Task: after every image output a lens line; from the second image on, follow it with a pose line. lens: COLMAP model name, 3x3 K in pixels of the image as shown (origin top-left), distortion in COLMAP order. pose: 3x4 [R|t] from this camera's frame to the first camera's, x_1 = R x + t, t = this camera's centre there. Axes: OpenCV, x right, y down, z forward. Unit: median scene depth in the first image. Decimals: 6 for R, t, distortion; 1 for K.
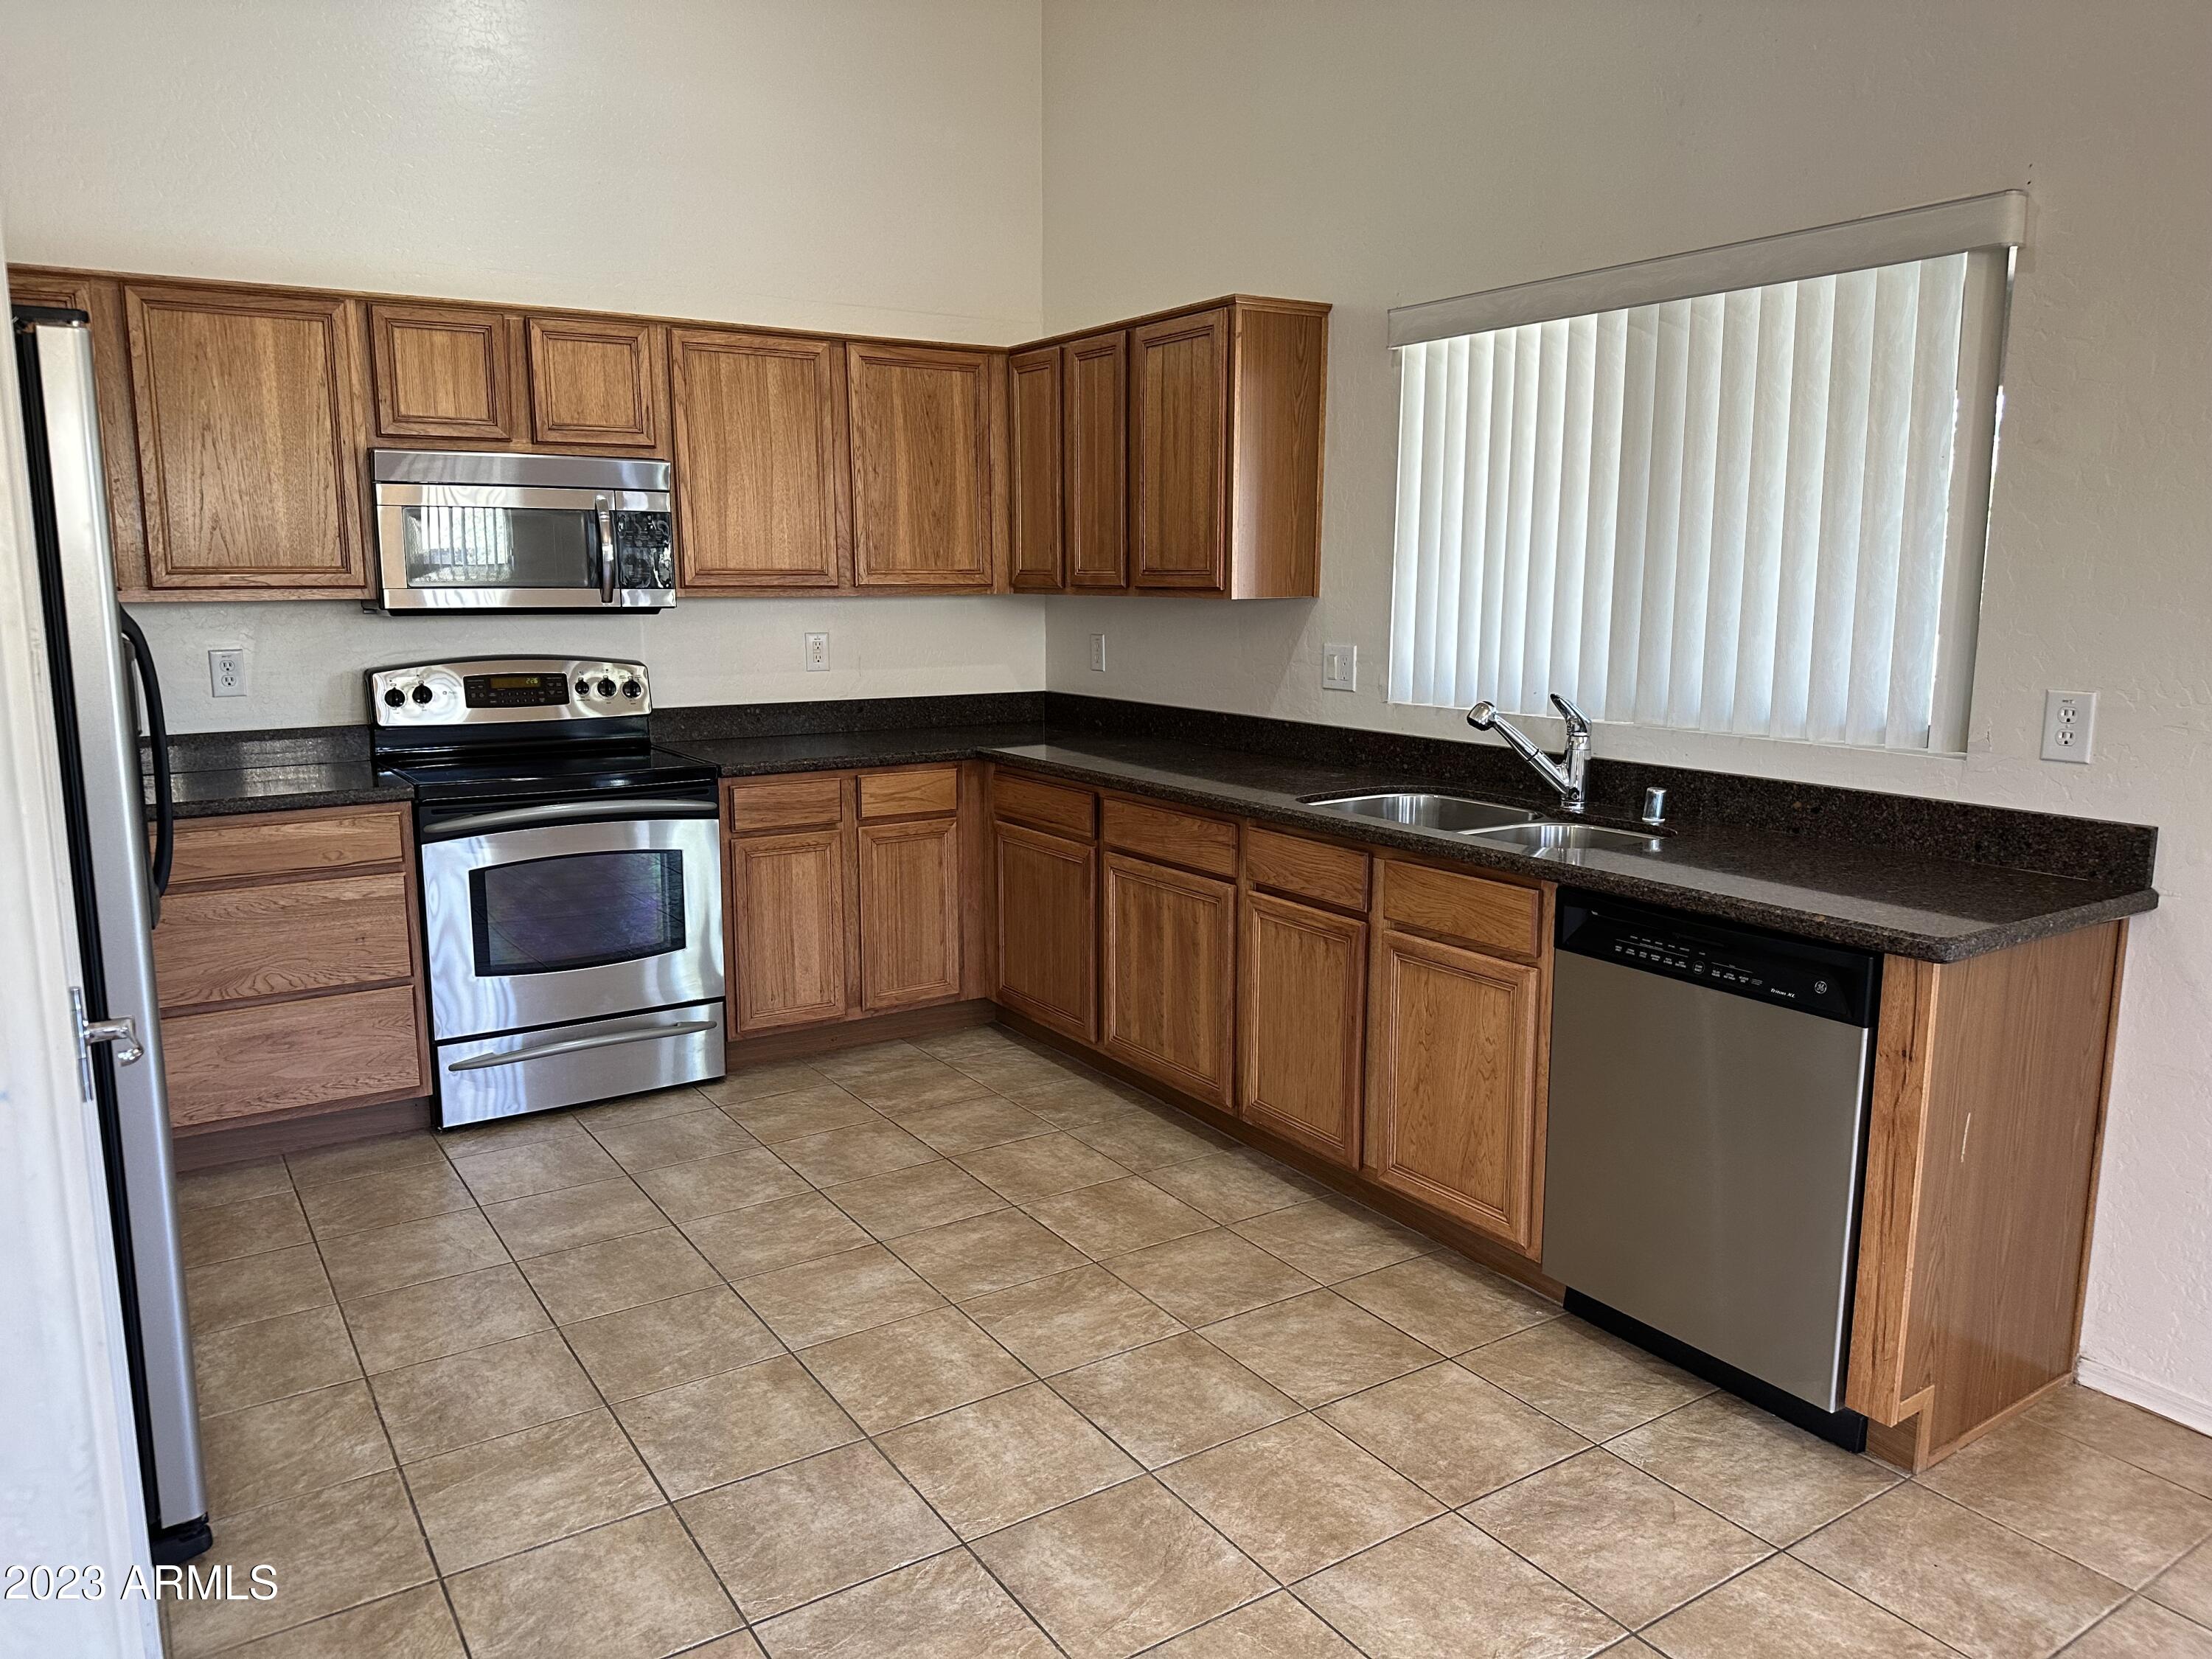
lens RADIAL K [[1545.8, 0, 1106.0], [0, 1545.8, 822.6], [0, 0, 1]] dist [0.114040, -0.181842]
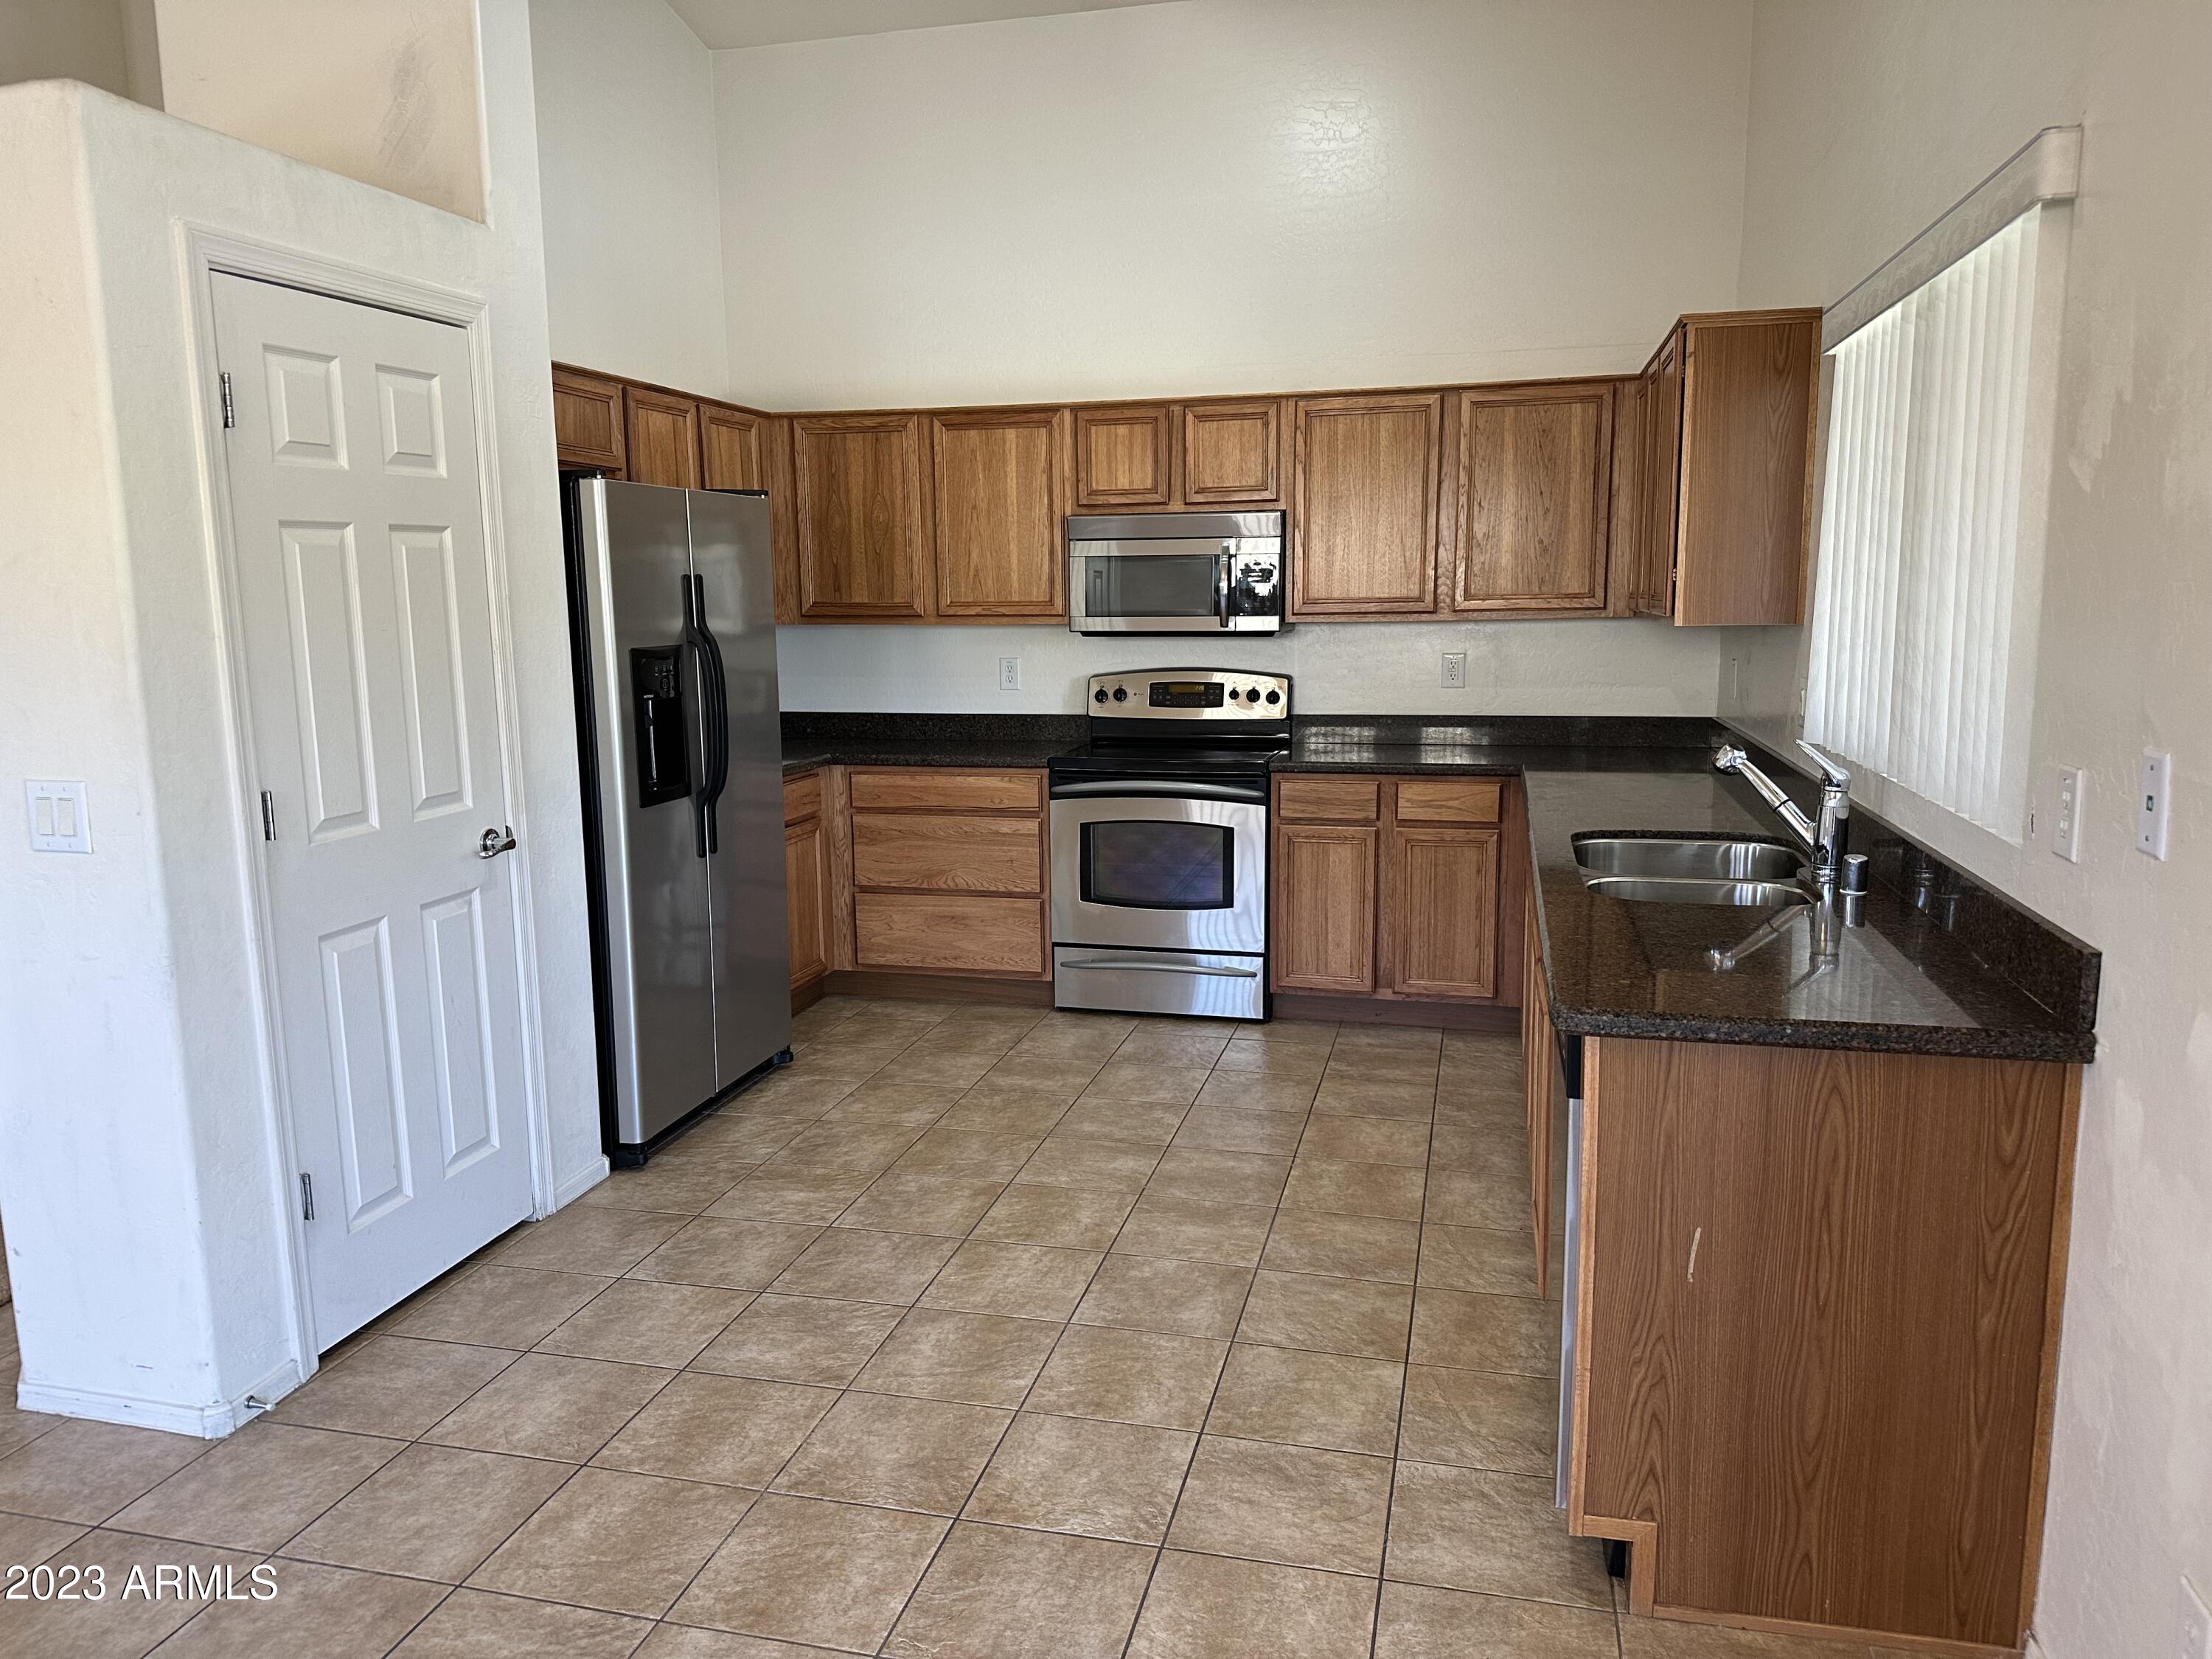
lens RADIAL K [[1547.8, 0, 1106.0], [0, 1547.8, 829.5], [0, 0, 1]] dist [0.168517, -0.300376]
pose [[0.679623, 0.106015, -0.725861, 0.588794], [-0.110580, 0.993001, 0.041496, -0.022180], [0.725179, 0.052065, 0.686589, 0.087620]]
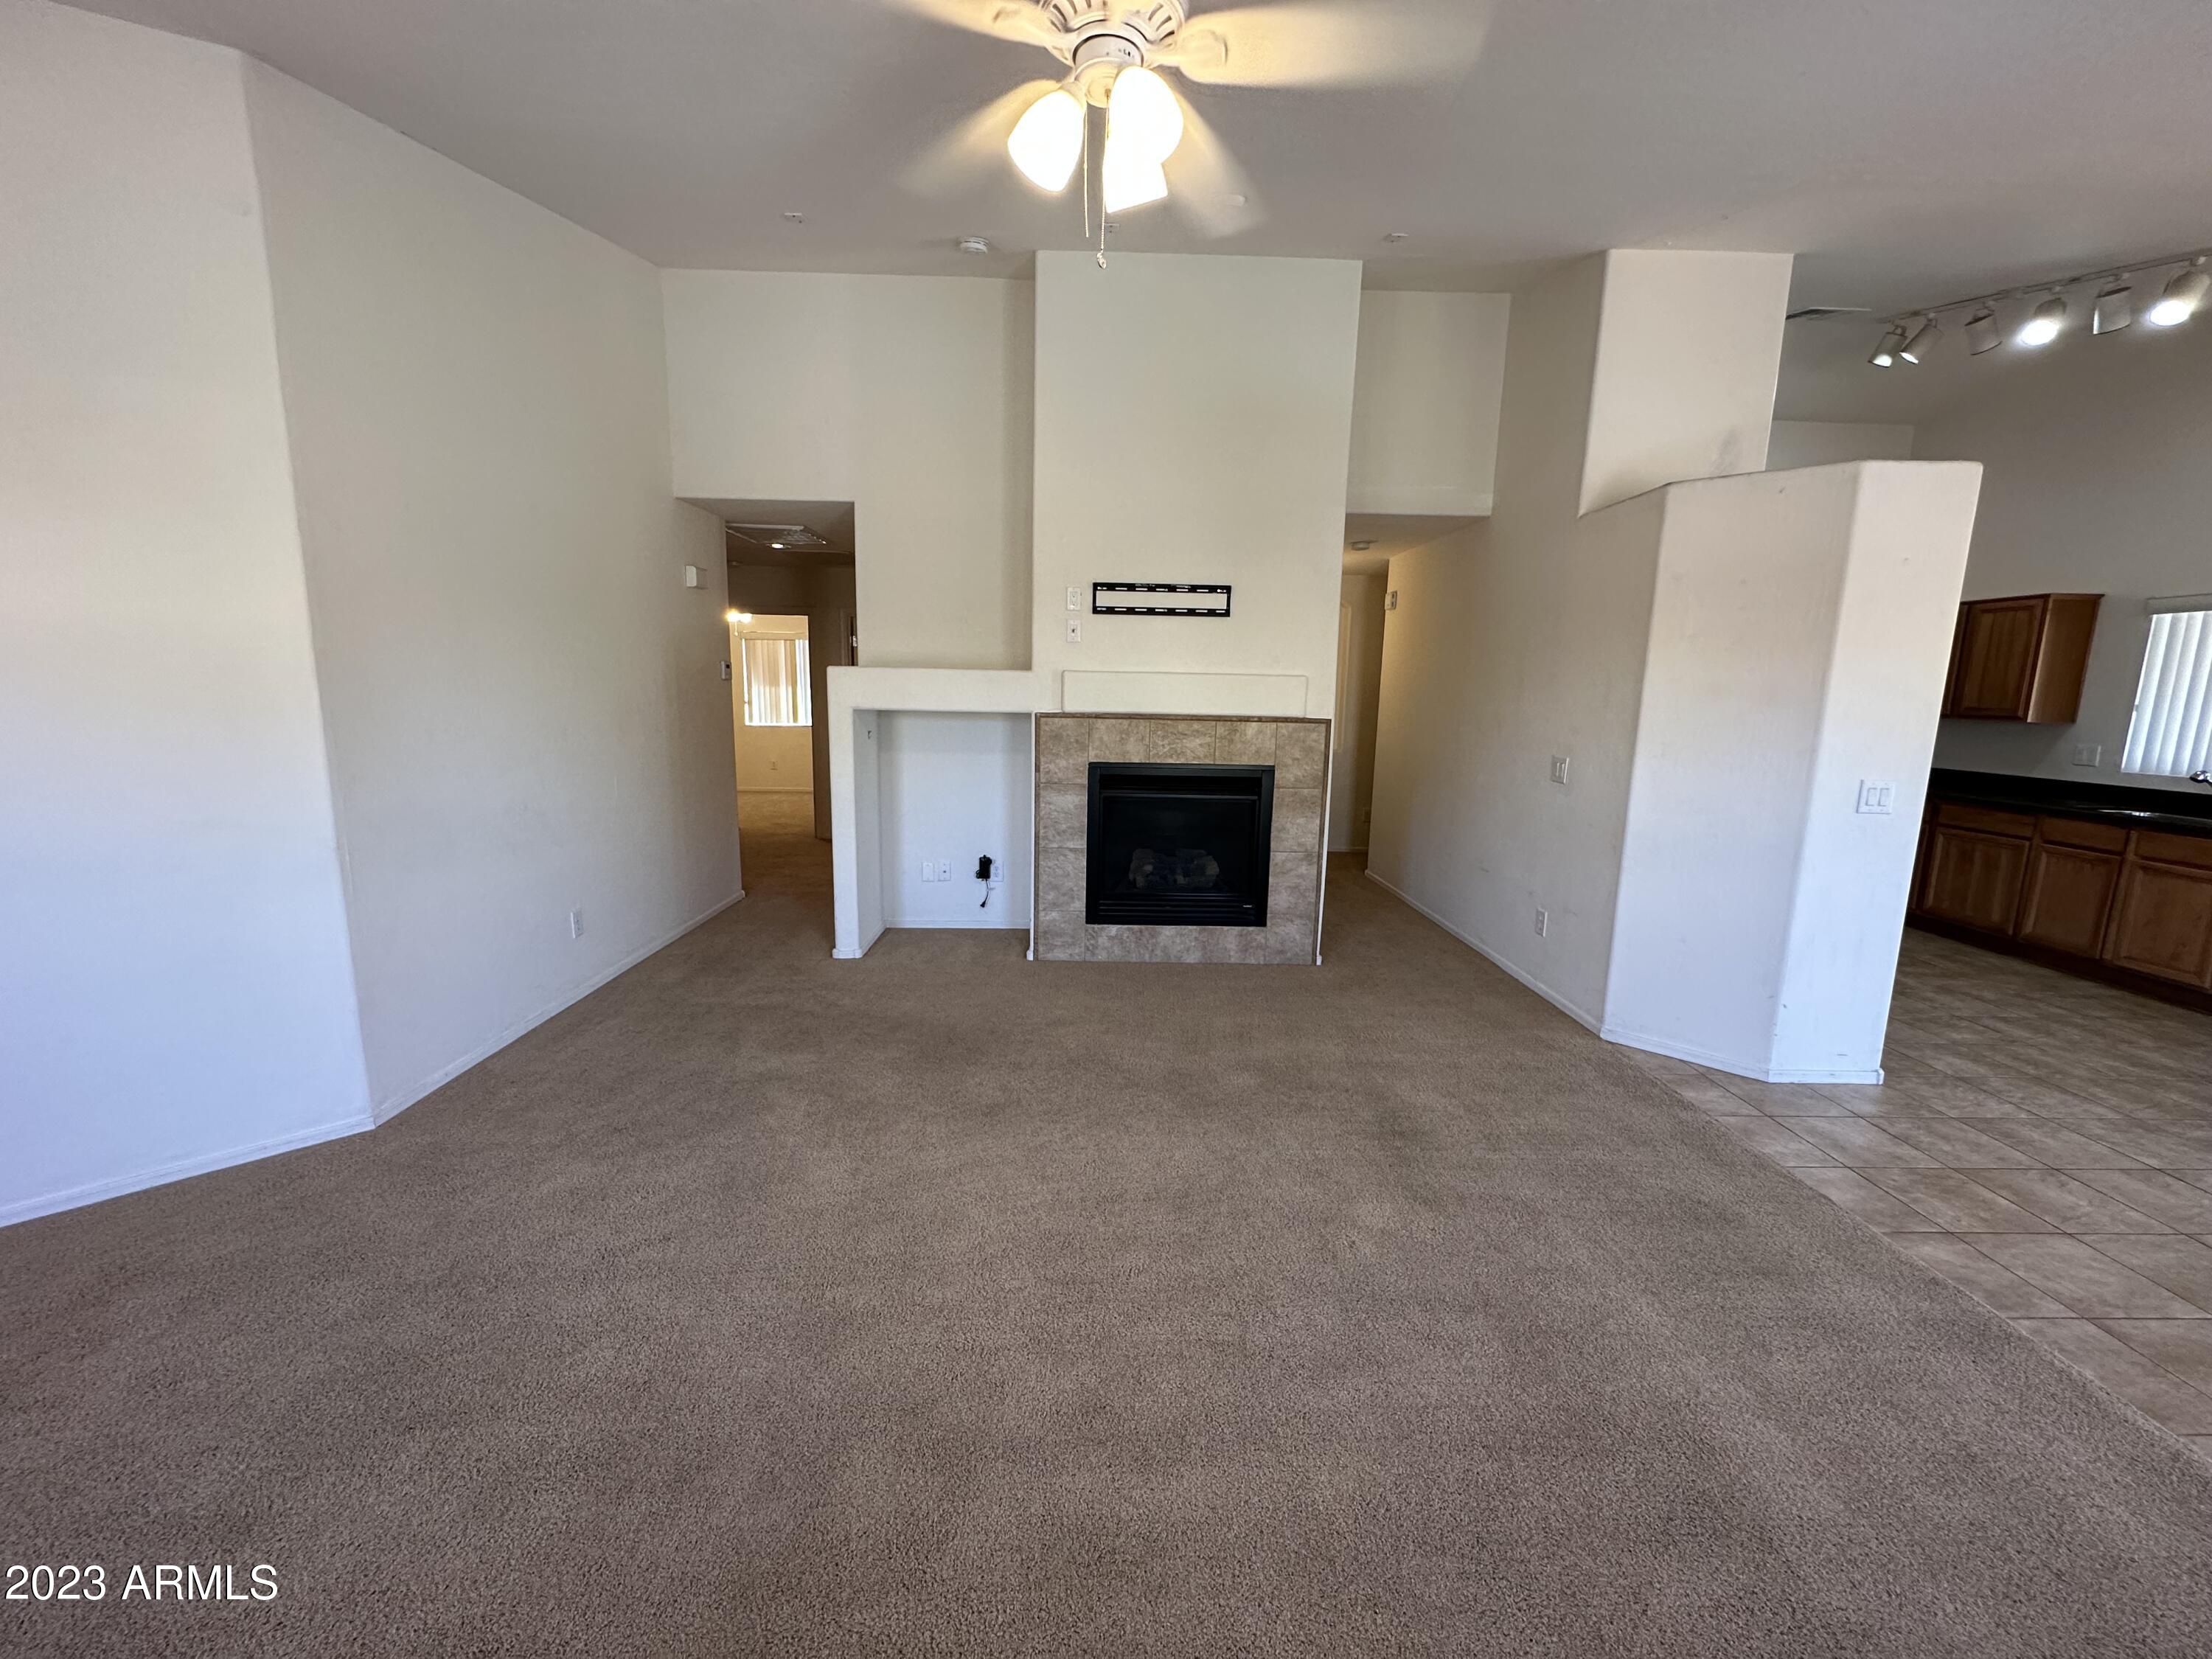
lens RADIAL K [[886.0, 0, 1110.0], [0, 886.0, 830.5], [0, 0, 1]] dist [0.000089, -0.000205]
pose [[0.849231, 0.104490, -0.517579, -0.386186], [-0.111125, 0.993639, 0.018267, 0.145465], [0.516195, 0.042003, 0.855440, -0.836805]]
